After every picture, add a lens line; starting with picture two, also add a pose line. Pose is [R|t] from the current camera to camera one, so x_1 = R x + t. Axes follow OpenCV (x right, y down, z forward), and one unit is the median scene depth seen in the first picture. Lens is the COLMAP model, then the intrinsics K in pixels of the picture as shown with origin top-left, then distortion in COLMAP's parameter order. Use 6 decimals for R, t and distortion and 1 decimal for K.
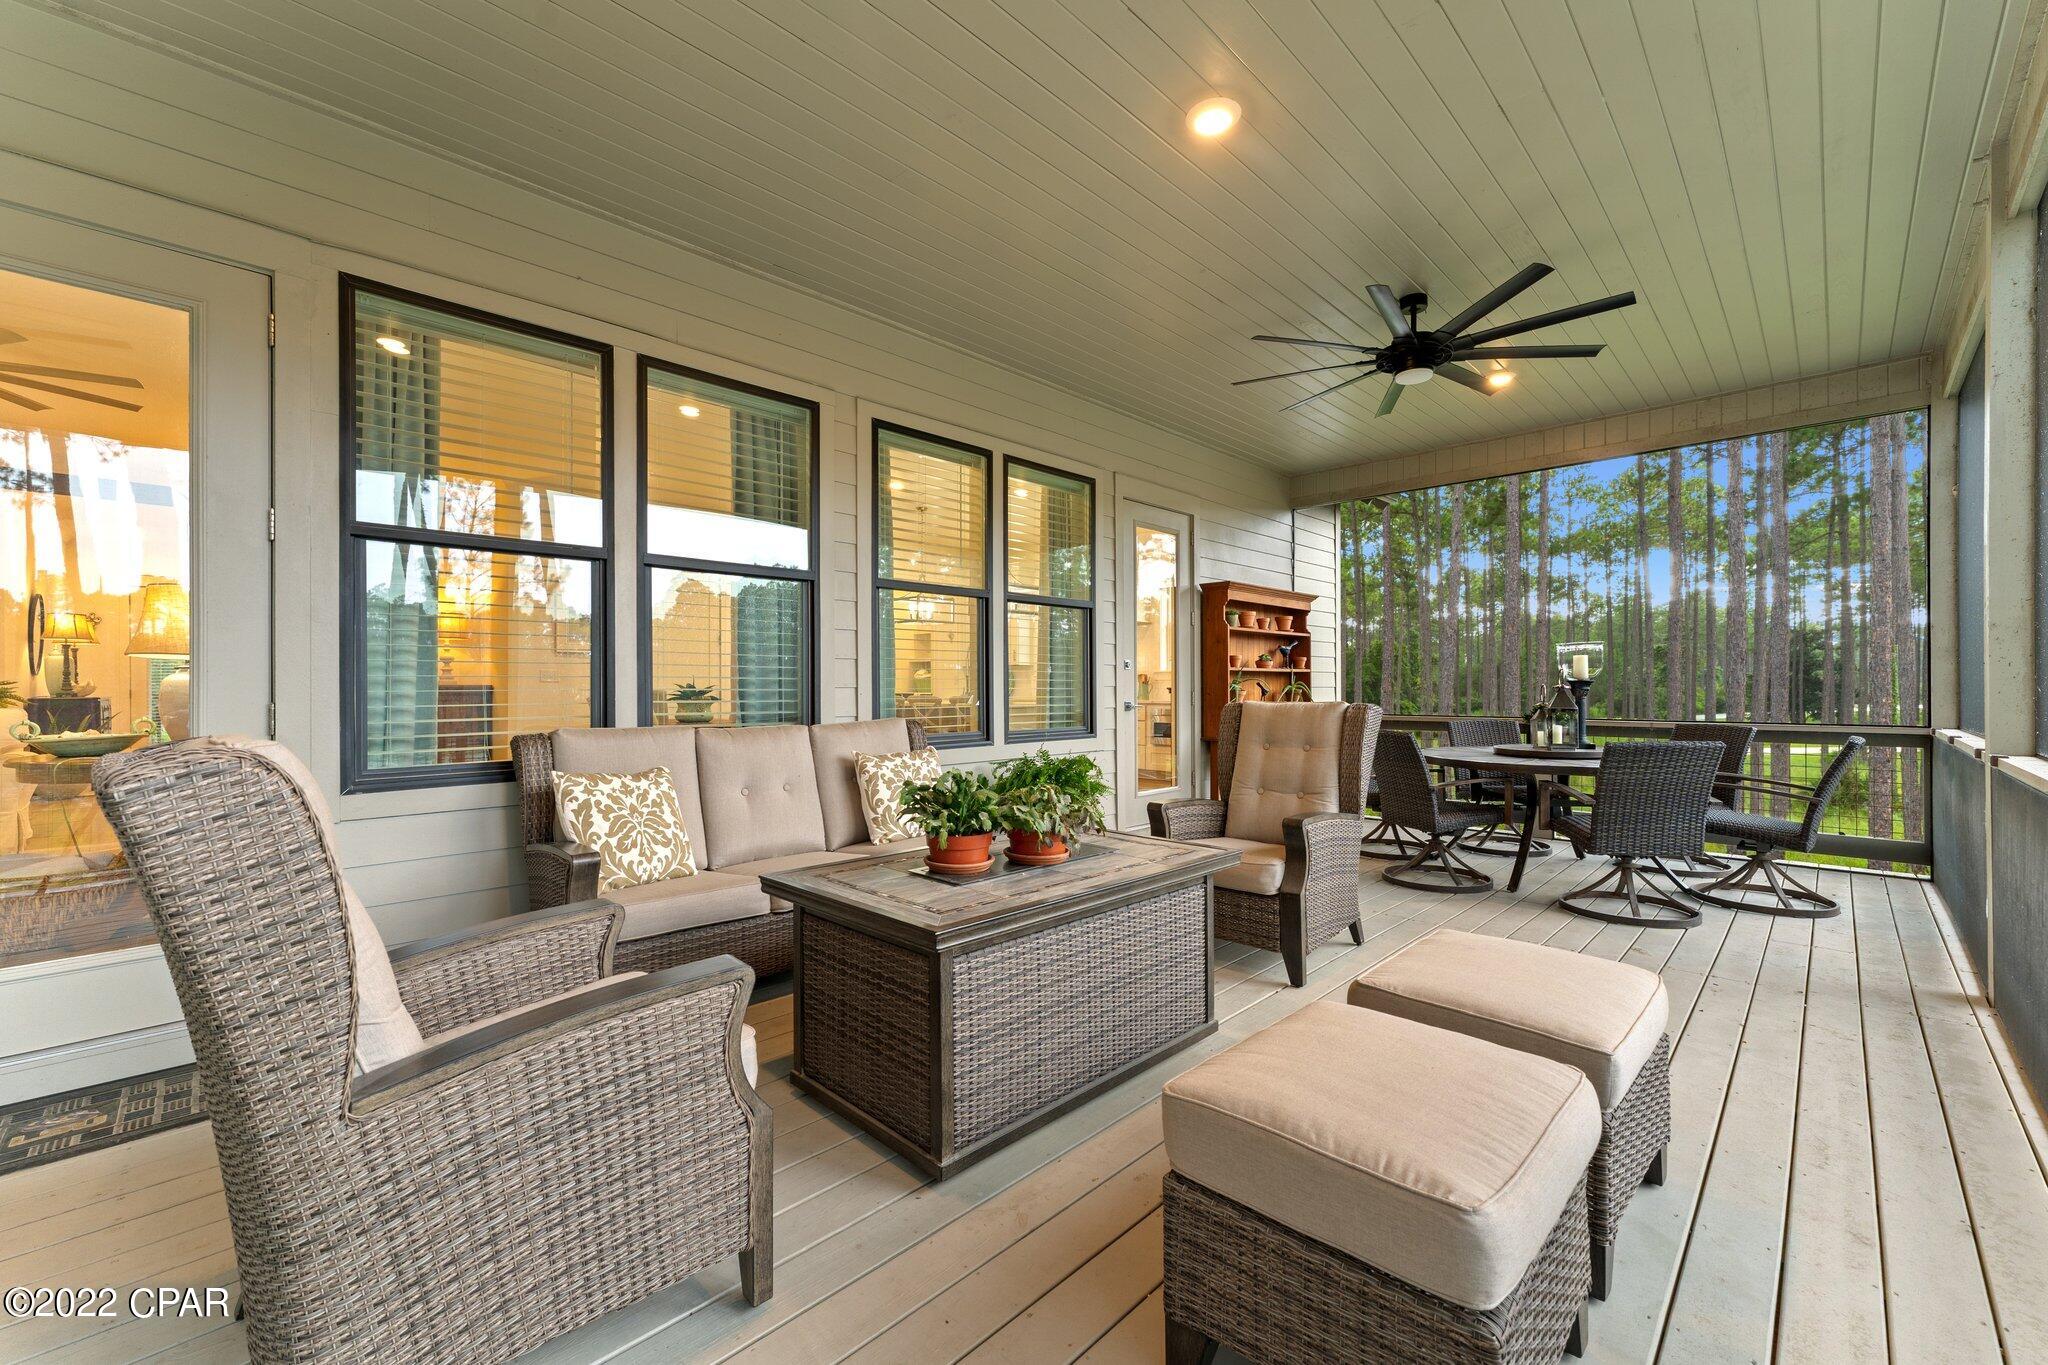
lens RADIAL K [[821.4, 0, 1017.1], [0, 821.4, 680.8], [0, 0, 1]] dist [0.003731, -0.000162]
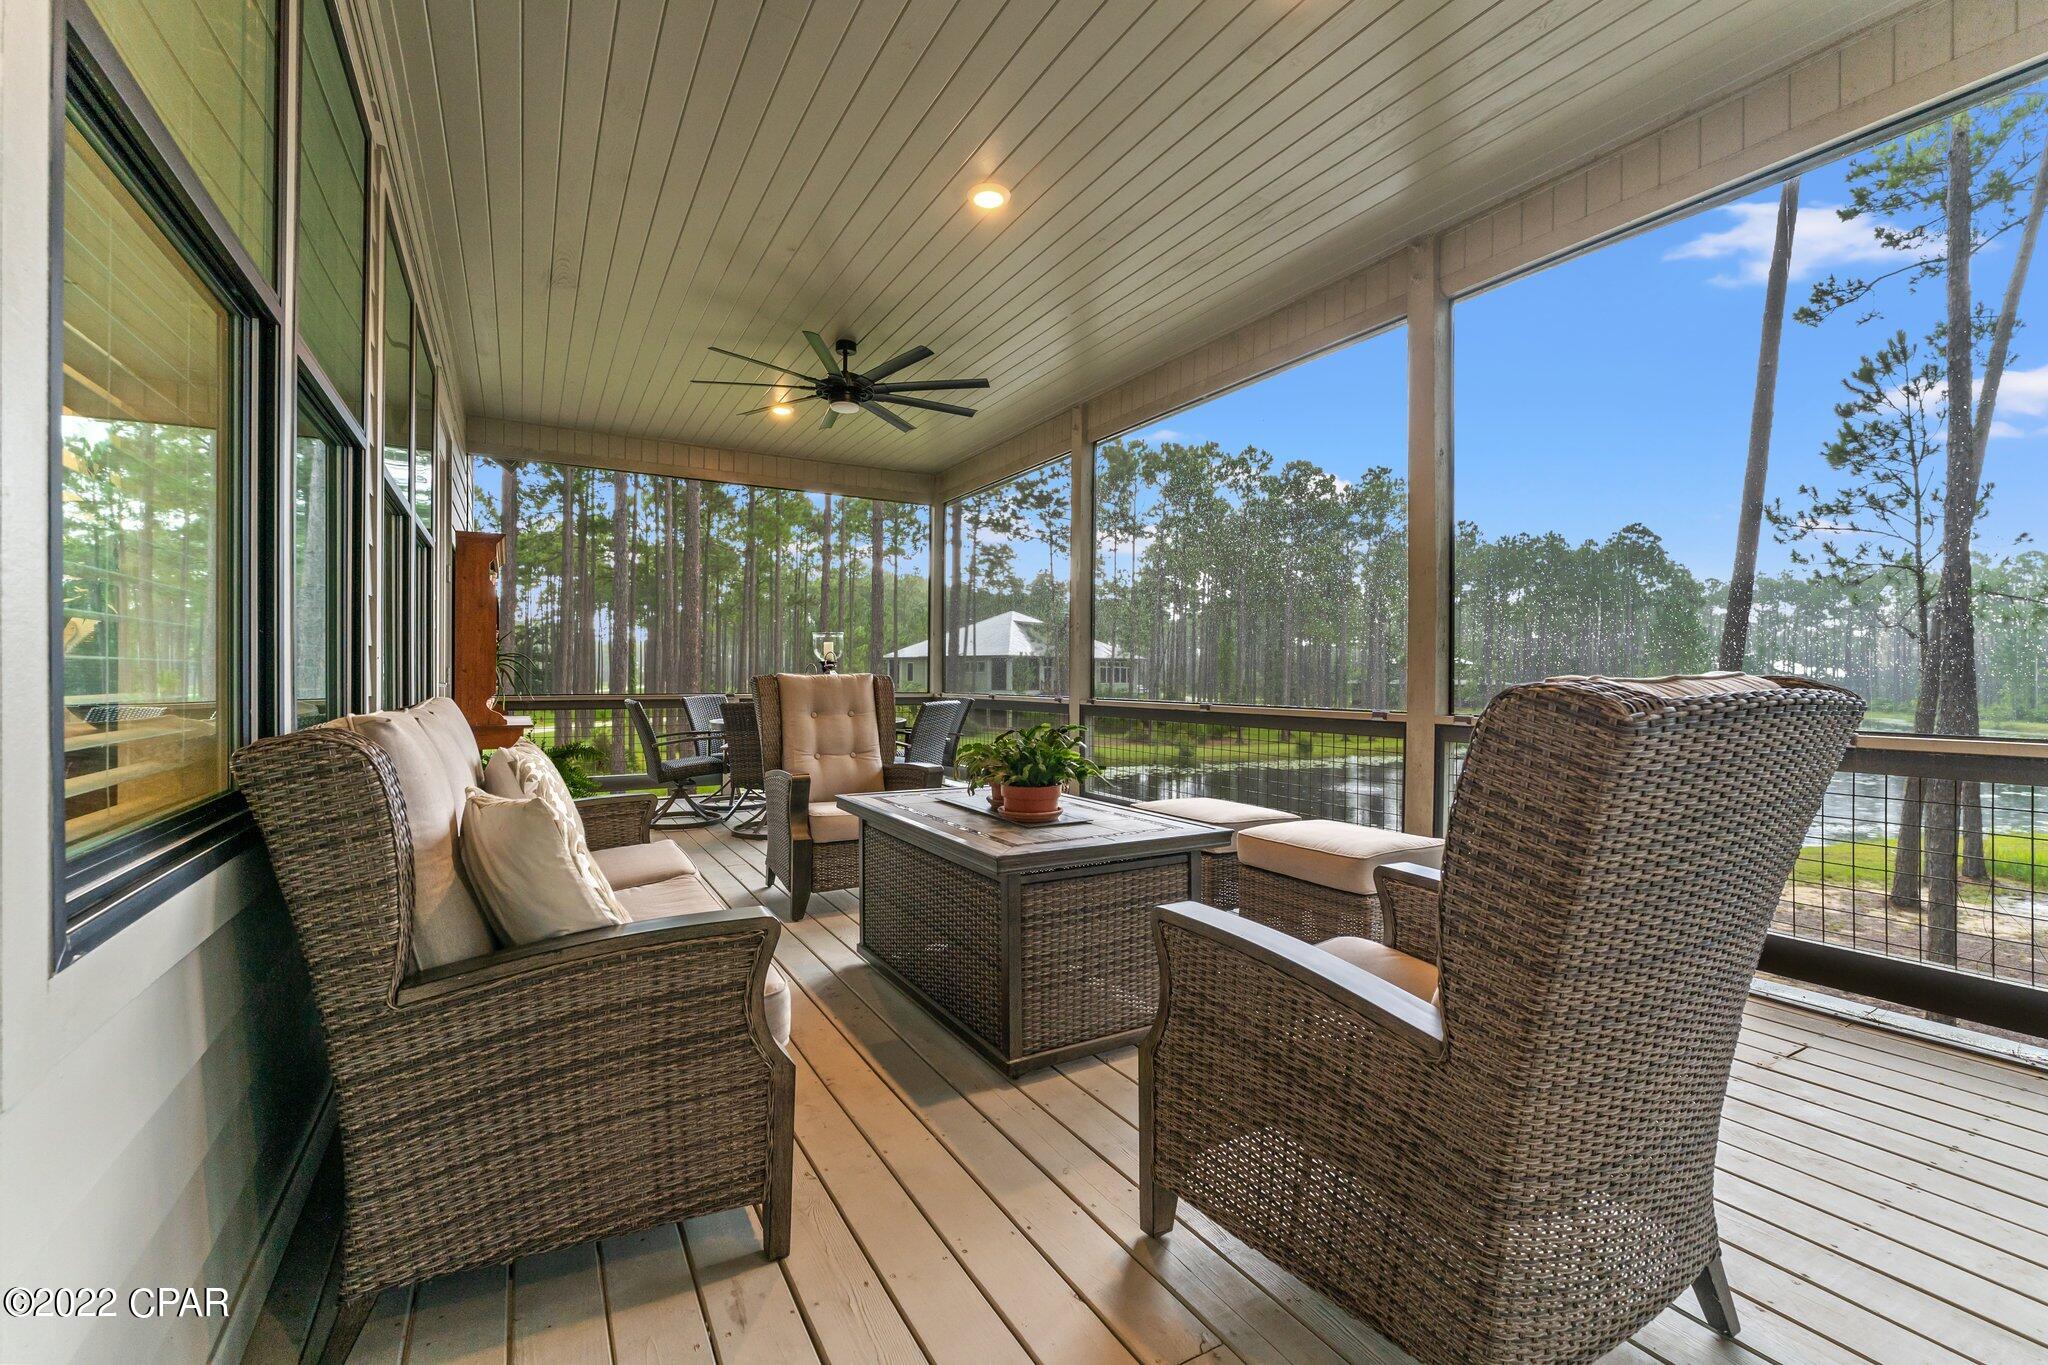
lens RADIAL K [[865.4, 0, 1009.8], [0, 865.4, 671.0], [0, 0, 1]] dist [-0.004076, -0.000231]
pose [[0.269109, 0.010121, 0.963056, -0.416769], [-0.012769, 0.999894, -0.006940, 0.015203], [-0.963025, -0.010429, 0.269210, 0.256484]]
